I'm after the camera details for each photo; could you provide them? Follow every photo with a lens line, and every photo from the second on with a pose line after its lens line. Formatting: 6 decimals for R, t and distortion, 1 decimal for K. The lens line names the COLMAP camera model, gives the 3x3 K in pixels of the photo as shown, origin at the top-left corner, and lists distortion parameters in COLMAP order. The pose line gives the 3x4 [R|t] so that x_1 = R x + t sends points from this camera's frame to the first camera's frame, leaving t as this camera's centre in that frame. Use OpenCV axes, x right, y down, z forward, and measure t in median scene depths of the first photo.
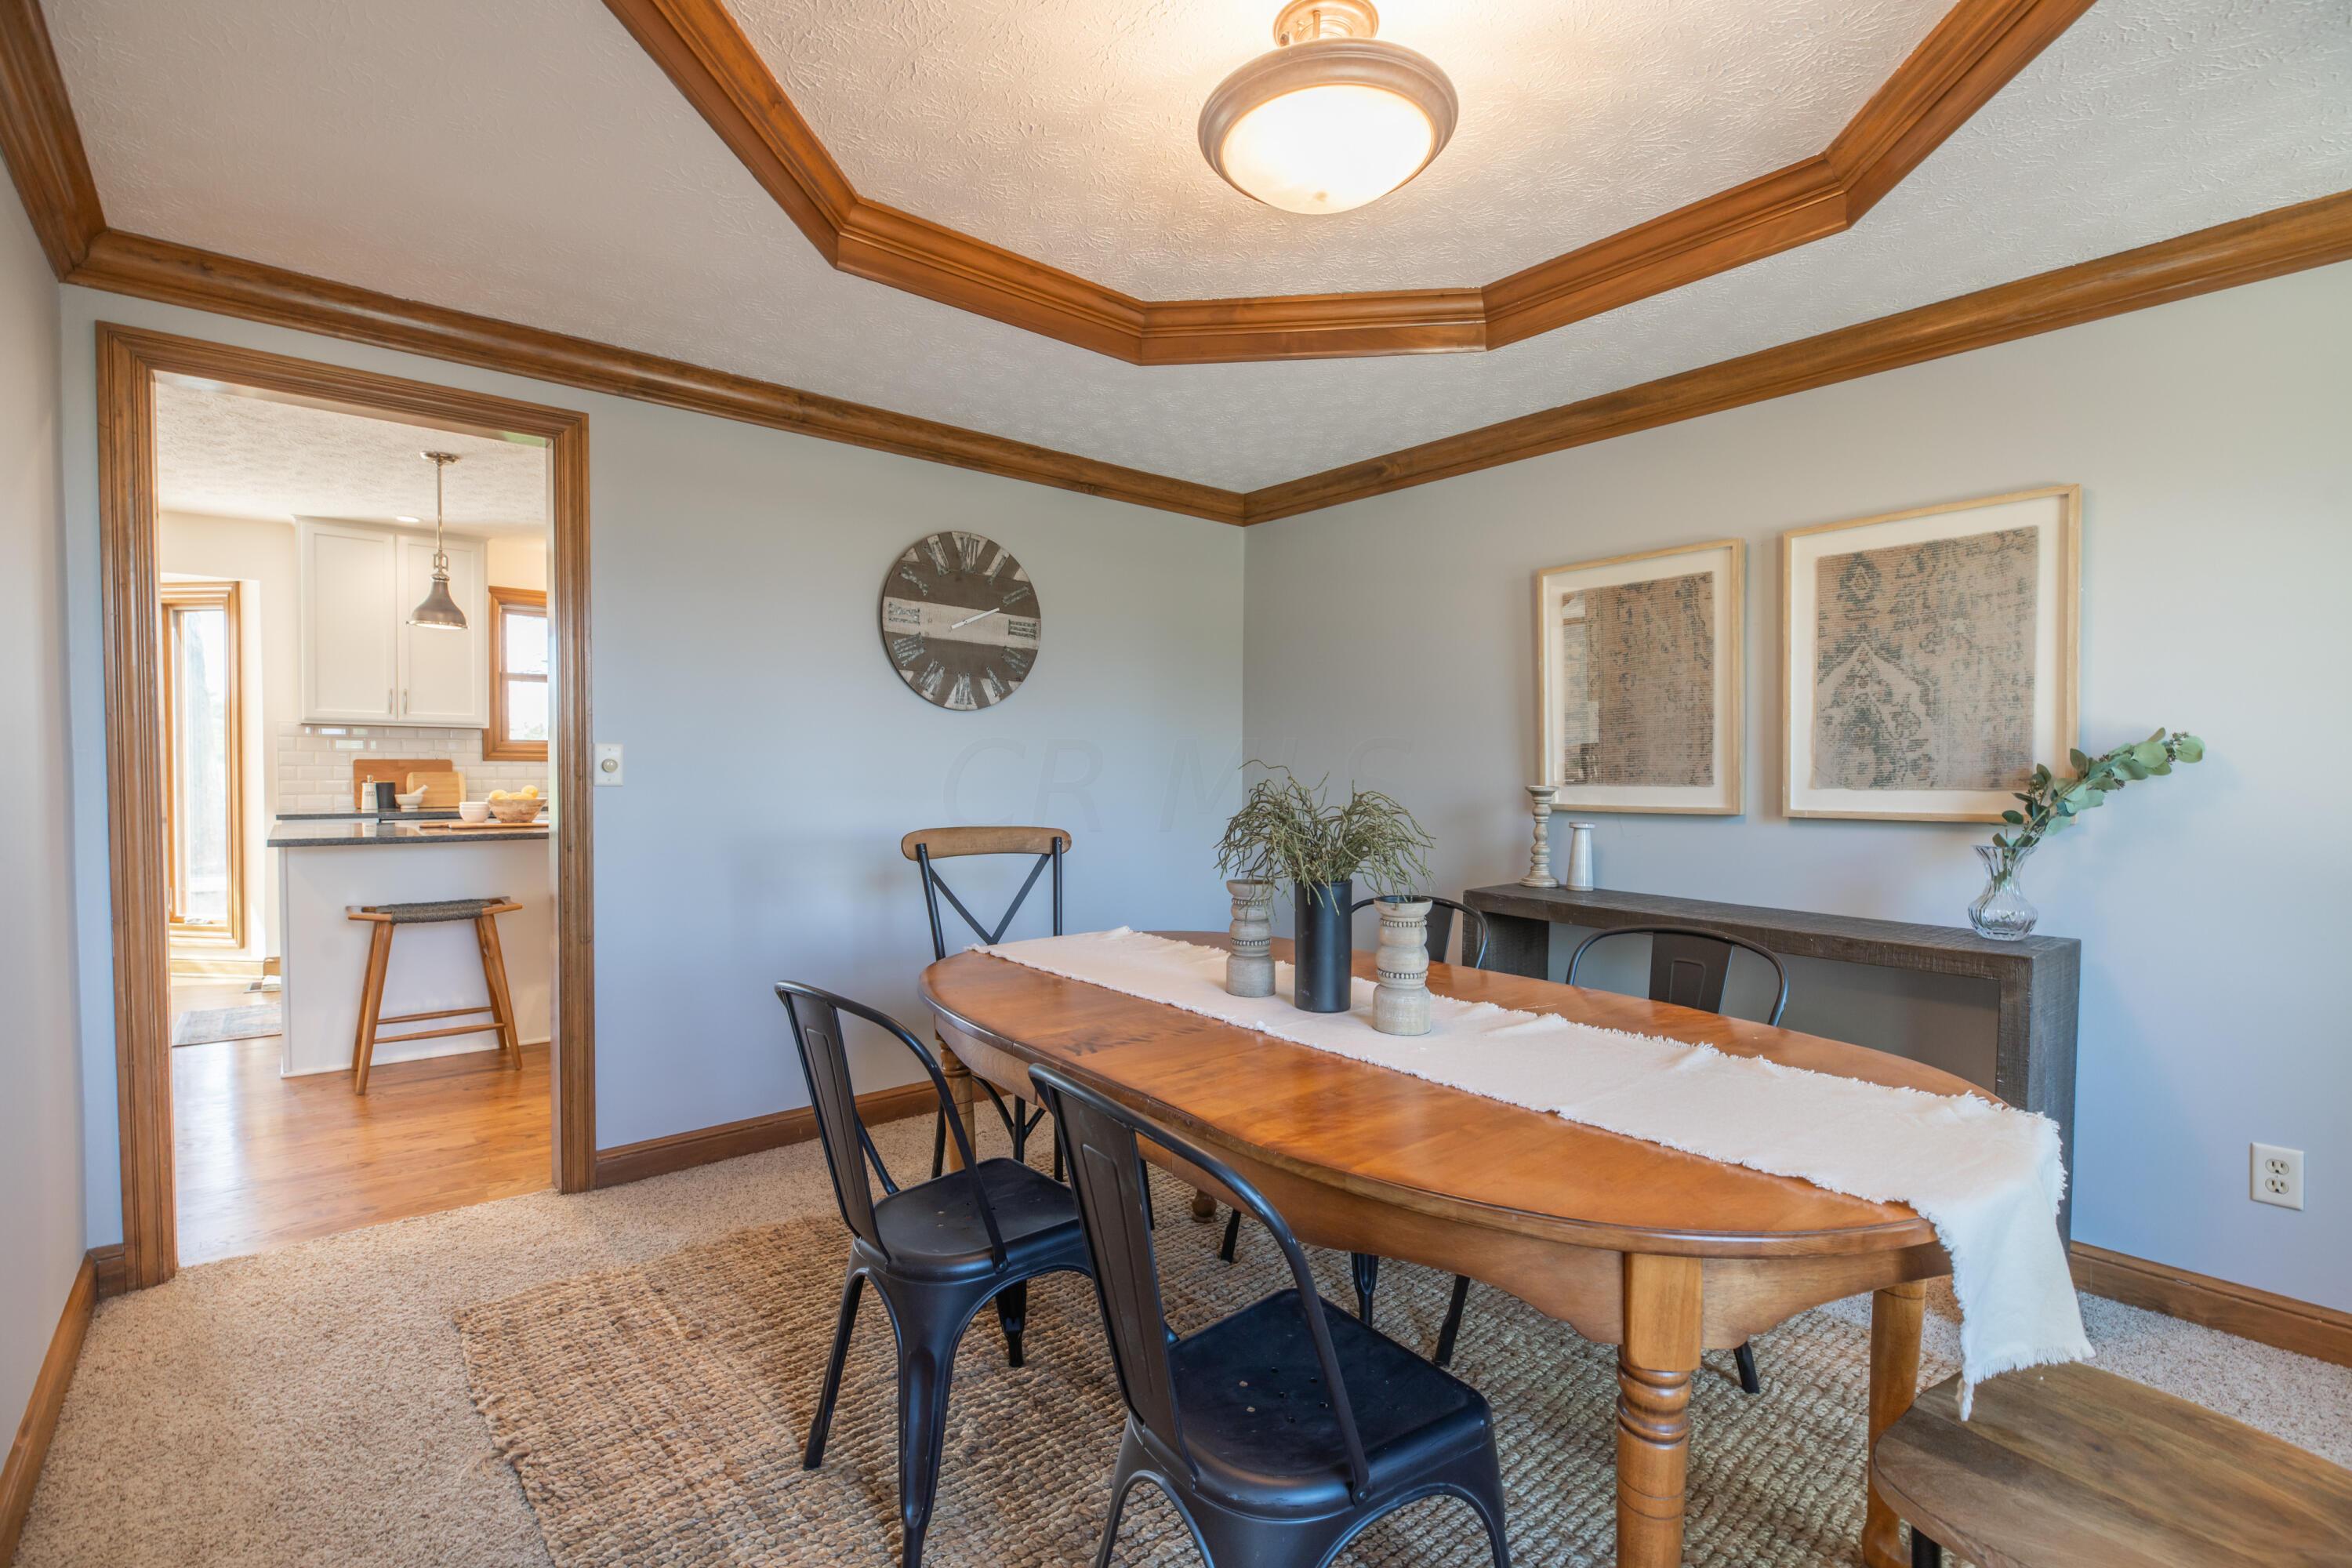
lens RADIAL K [[1057.2, 0, 1178.5], [0, 1057.2, 783.8], [0, 0, 1]] dist [0.003162, -0.002662]
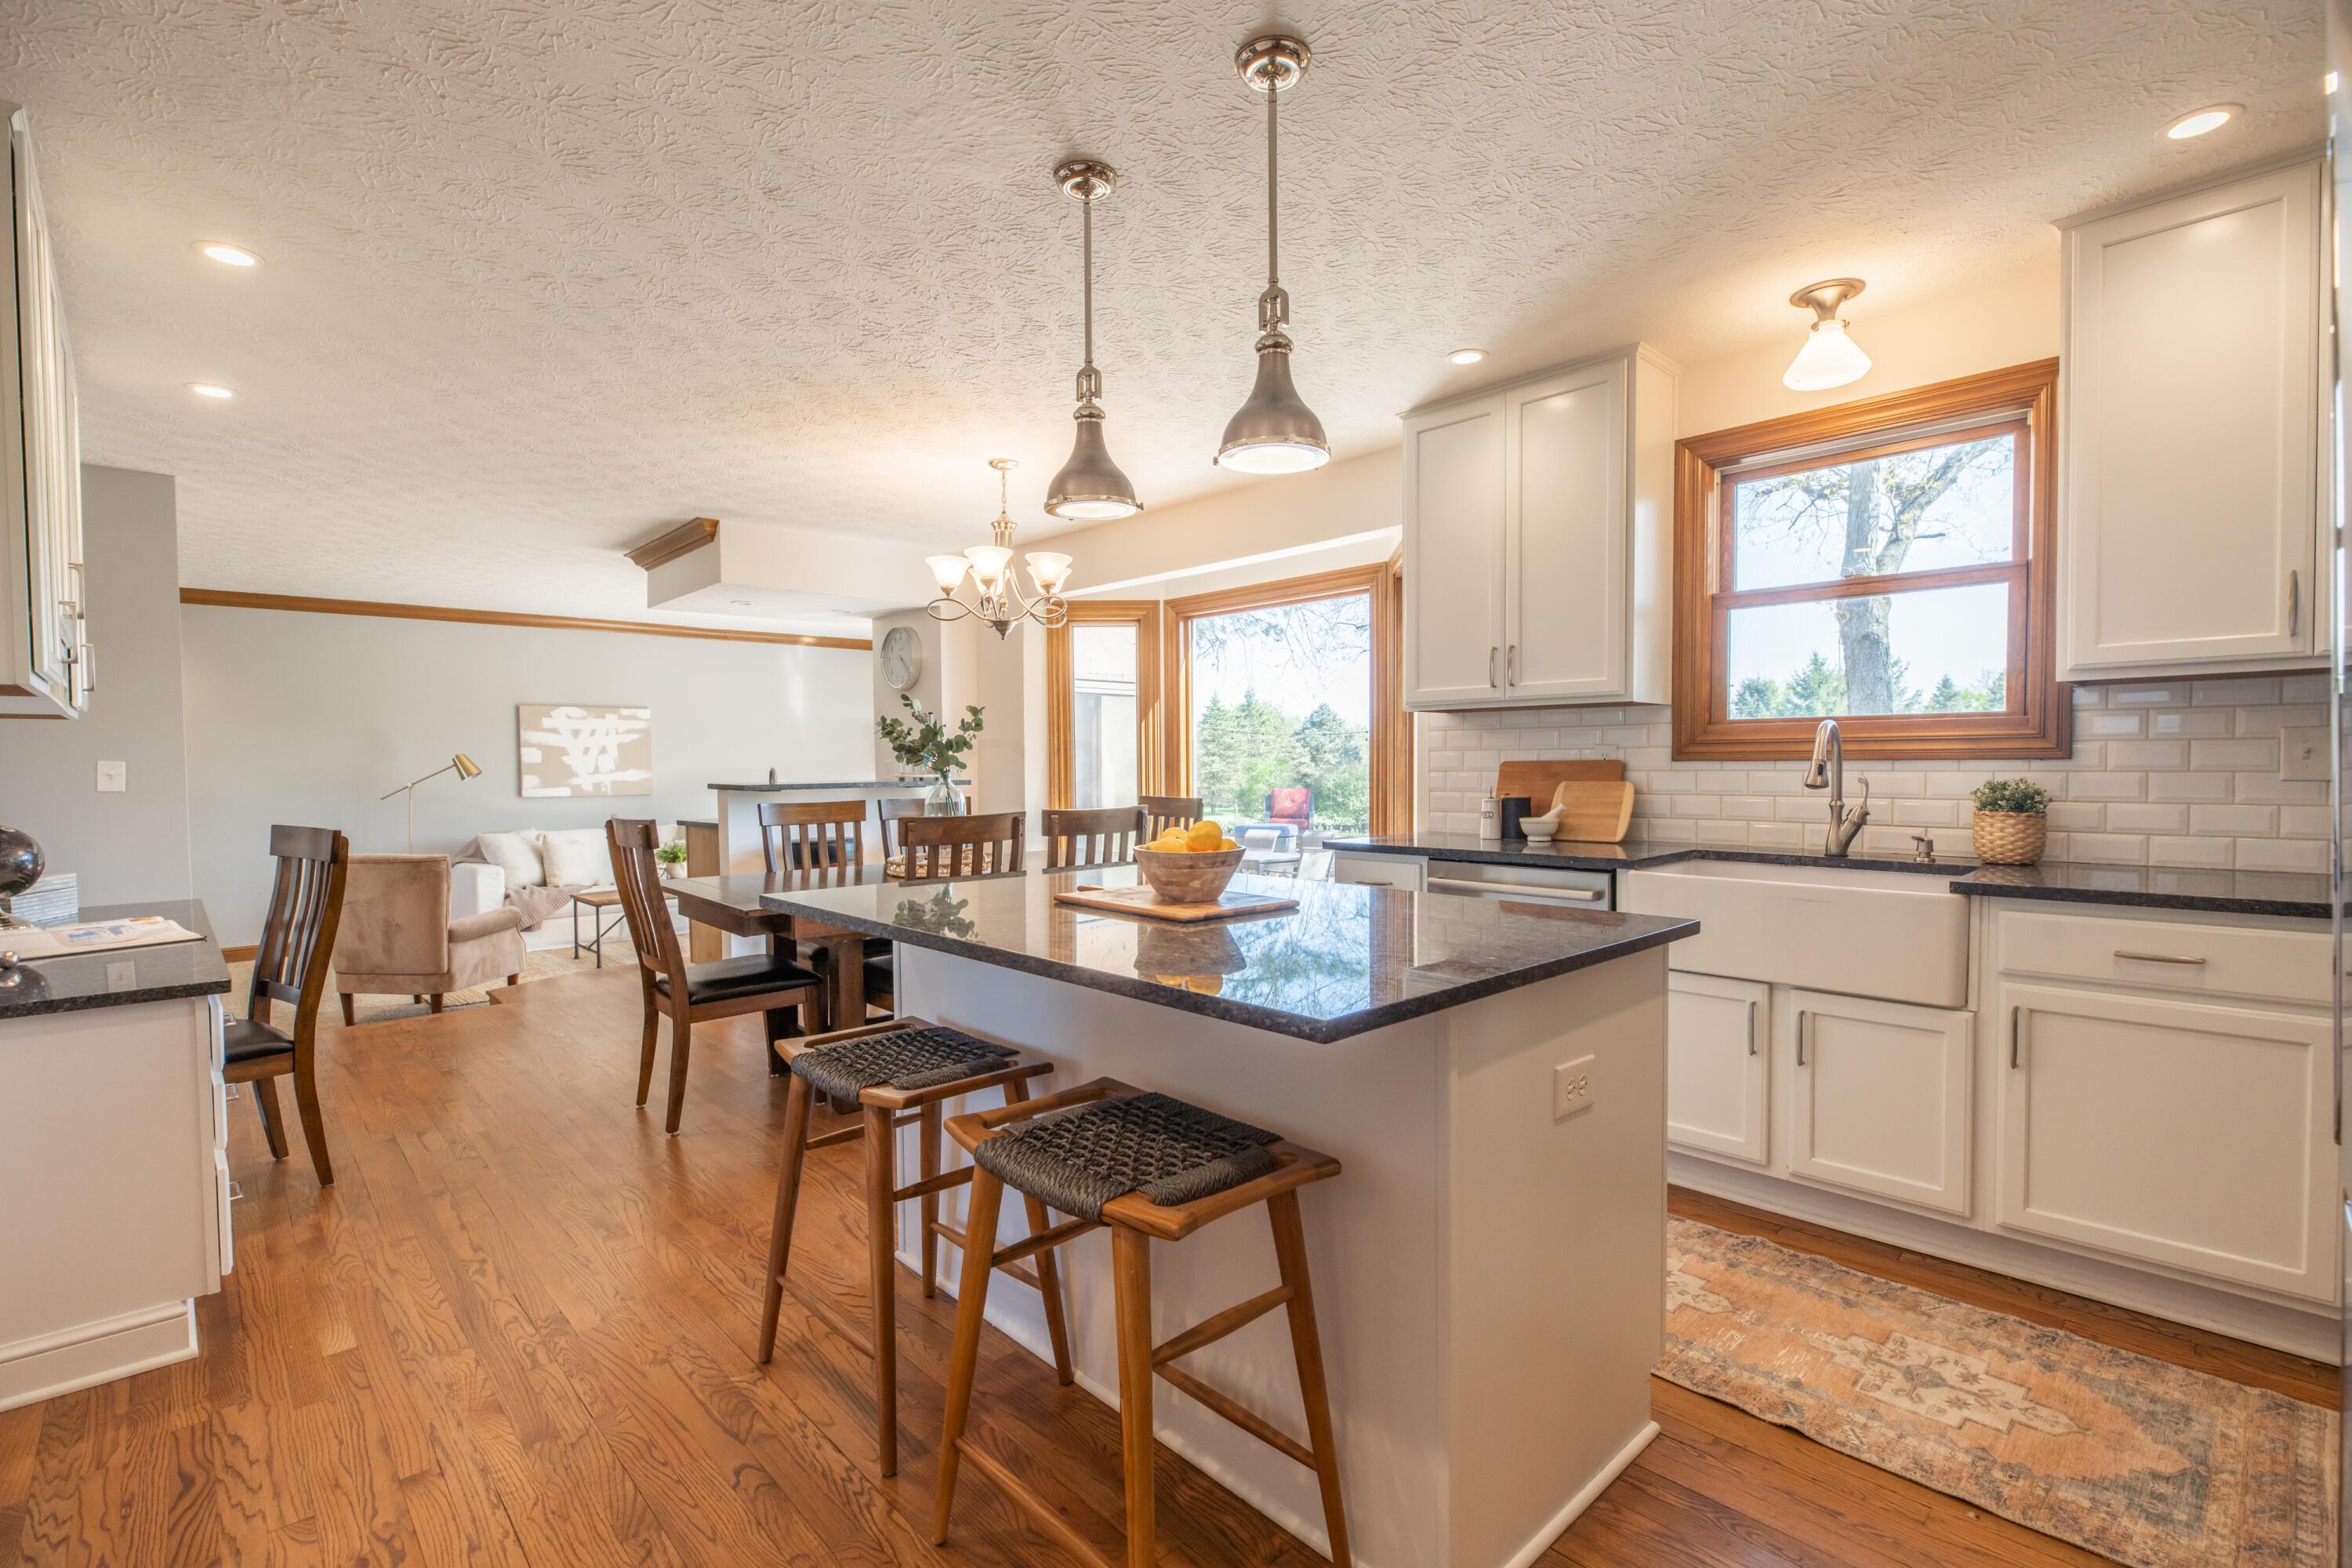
lens RADIAL K [[1057.2, 0, 1179.8], [0, 1057.2, 794.7], [0, 0, 1]] dist [0.003162, -0.002662]
pose [[0.055364, 0.019131, -0.998283, -0.124666], [-0.007065, 0.999799, 0.018769, -0.013103], [0.998441, 0.006014, 0.055488, 0.731974]]
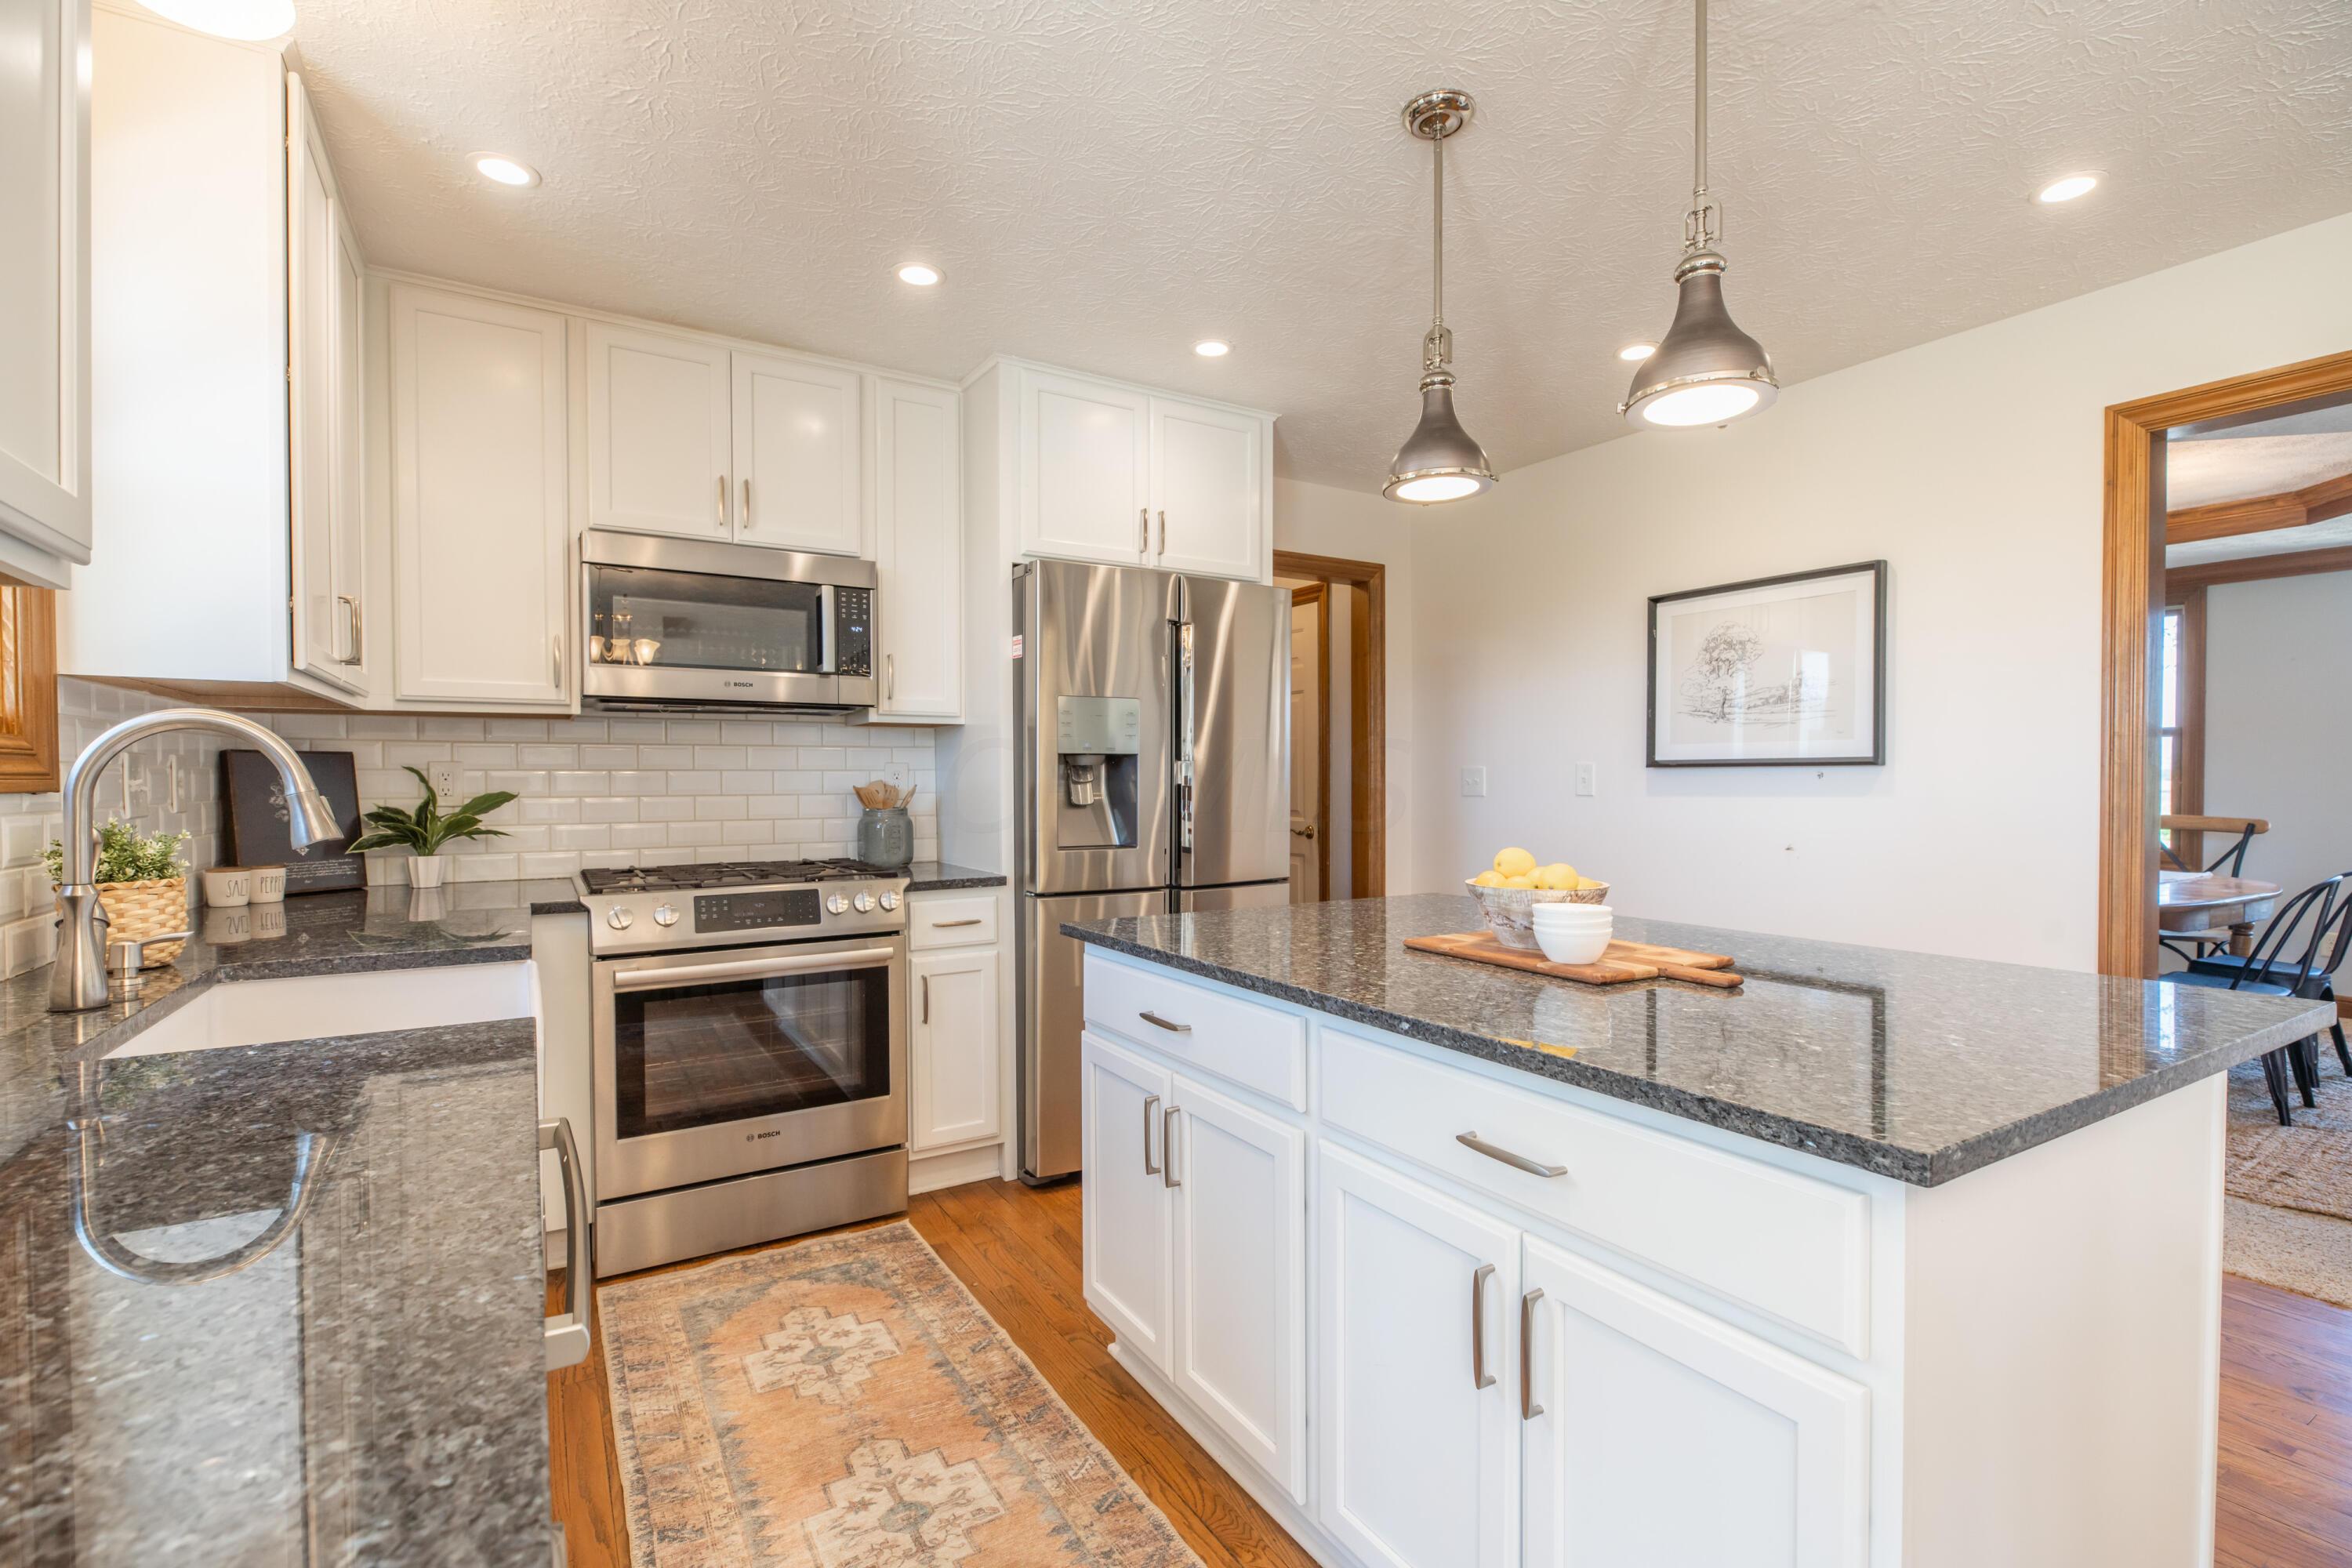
lens RADIAL K [[1057.2, 0, 1174.5], [0, 1057.2, 784.7], [0, 0, 1]] dist [0.003162, -0.002662]
pose [[0.159366, -0.015108, 0.987104, -0.945646], [0.016481, 0.999784, 0.012641, -0.024900], [-0.987082, 0.014253, 0.159580, 0.825637]]
